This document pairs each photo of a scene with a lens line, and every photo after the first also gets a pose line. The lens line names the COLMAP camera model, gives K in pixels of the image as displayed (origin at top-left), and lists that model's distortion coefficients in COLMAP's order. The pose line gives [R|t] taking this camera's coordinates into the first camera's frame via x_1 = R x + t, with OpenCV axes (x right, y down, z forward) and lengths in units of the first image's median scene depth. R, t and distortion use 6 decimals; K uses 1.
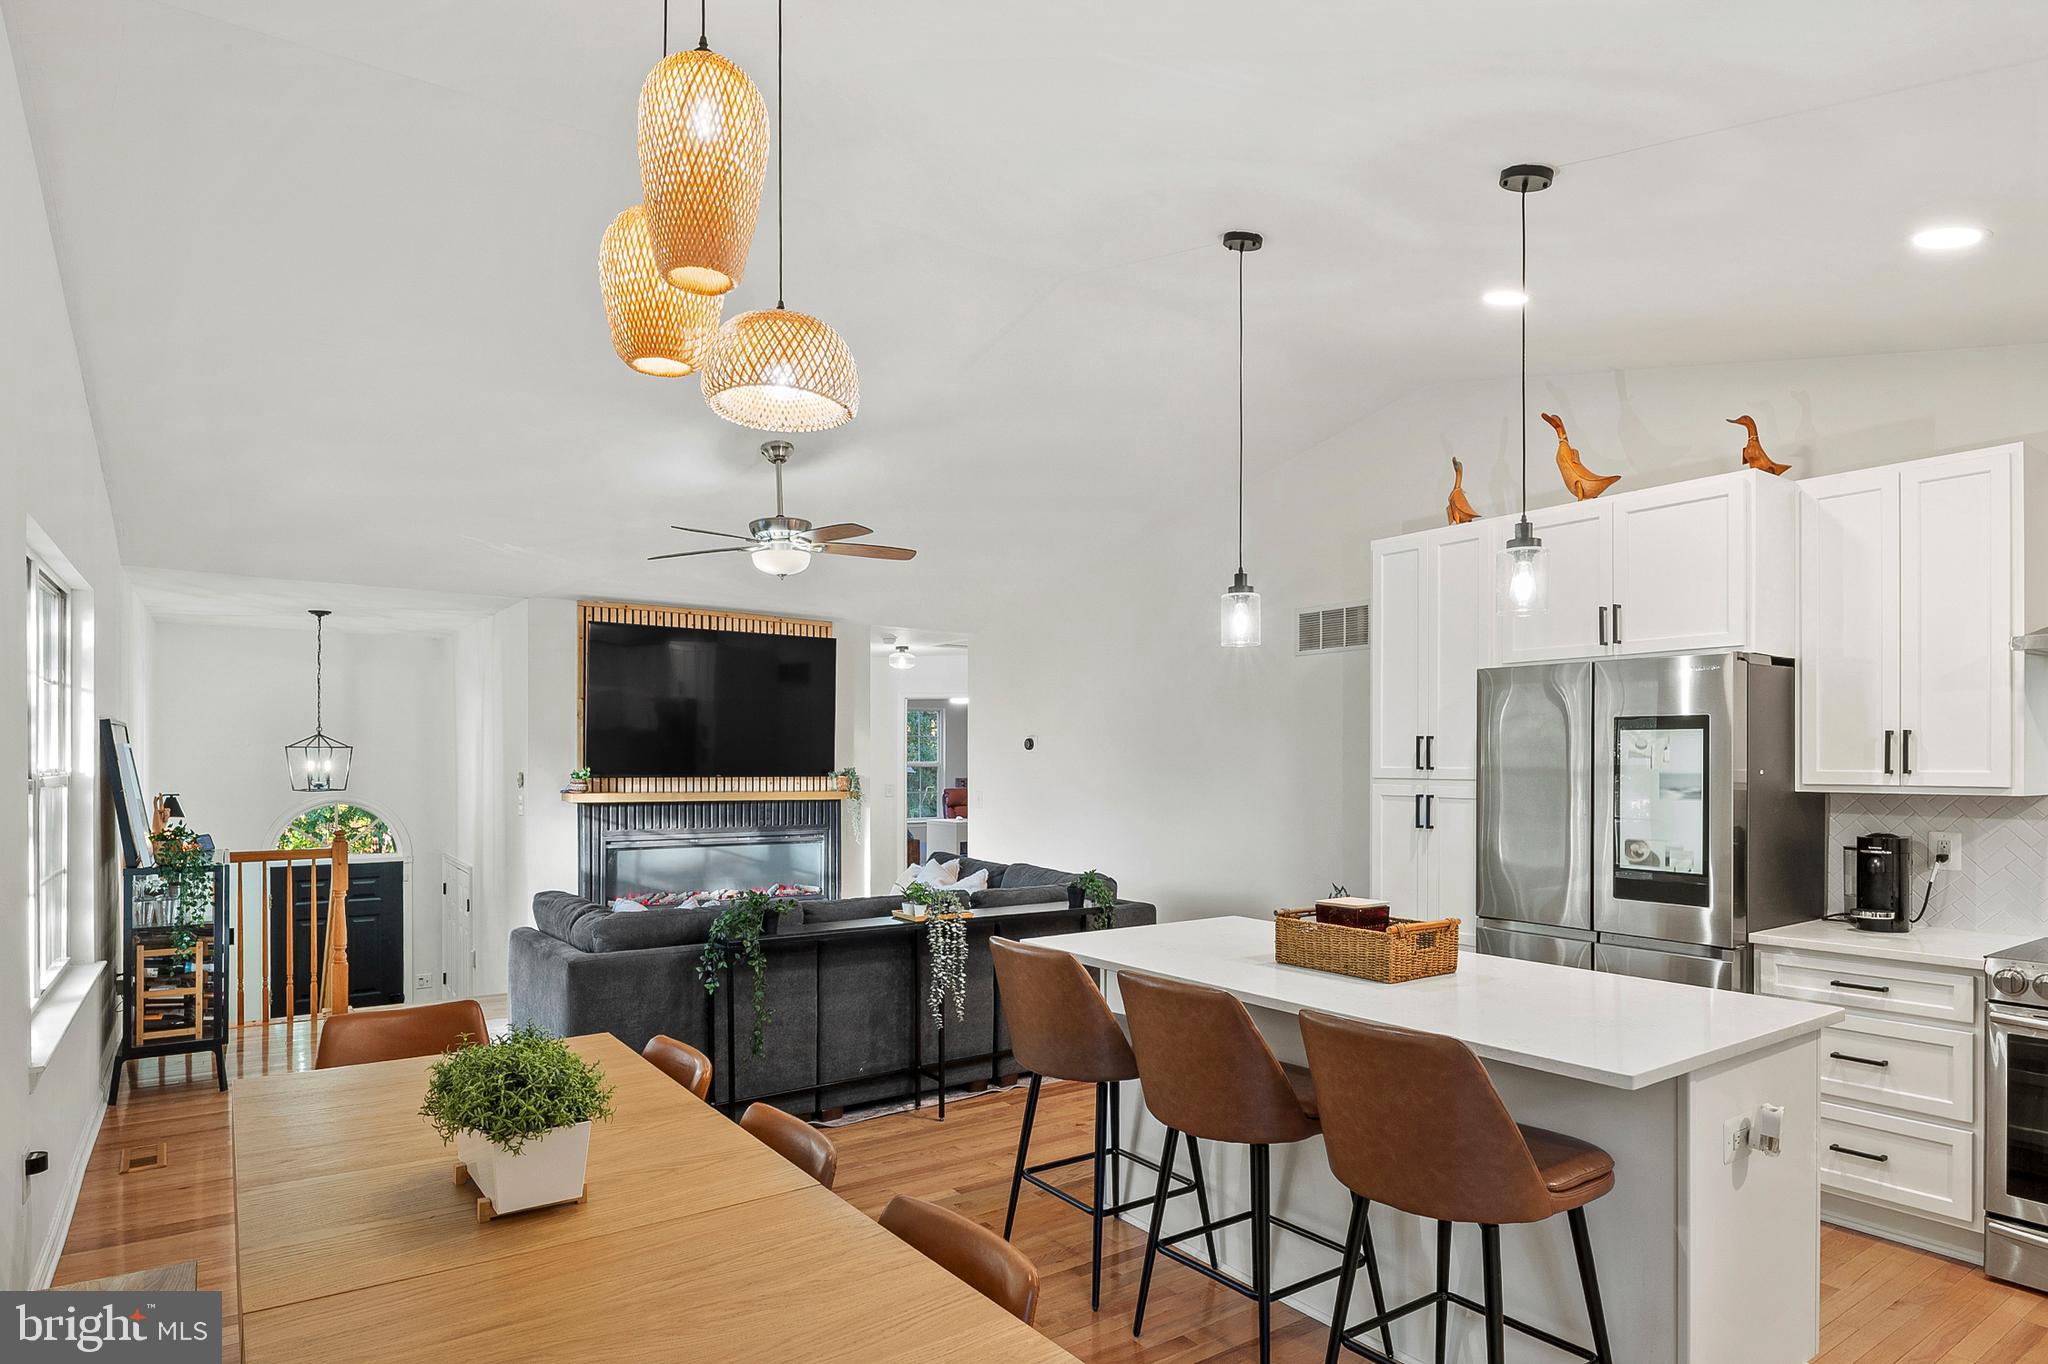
lens RADIAL K [[1109.9, 0, 1004.8], [0, 1109.9, 742.8], [0, 0, 1]] dist [-0.000328, -0.003825]
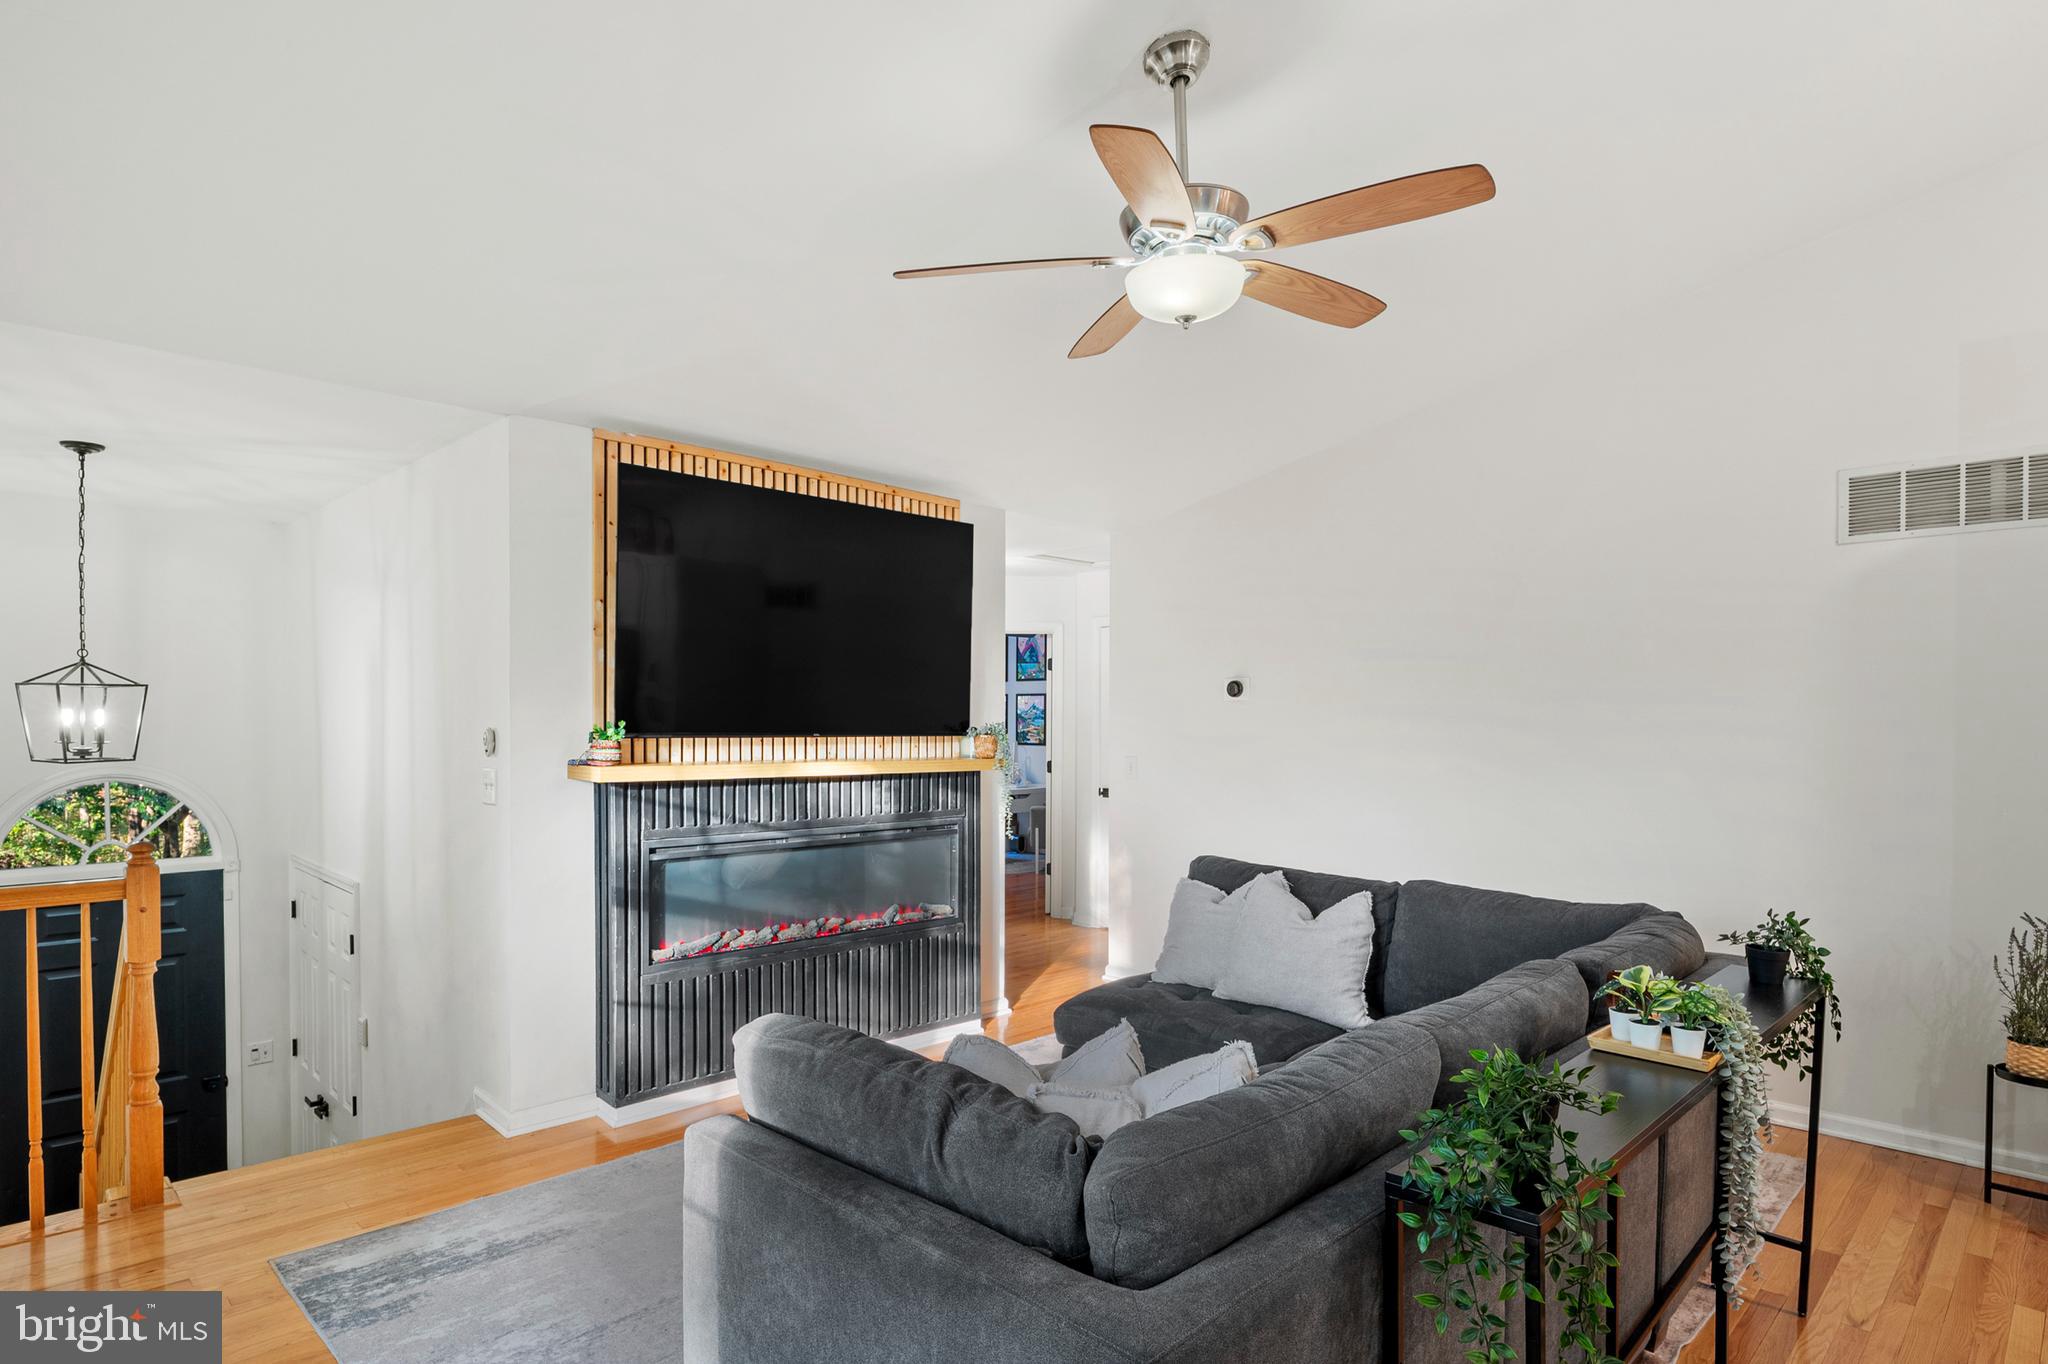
lens RADIAL K [[1109.9, 0, 1014.9], [0, 1109.9, 722.6], [0, 0, 1]] dist [-0.000328, -0.003825]
pose [[0.986733, 0.001896, 0.162339, -0.256078], [-0.004789, 0.999837, 0.017431, 0.012202], [-0.162279, -0.017977, 0.986581, 0.388214]]
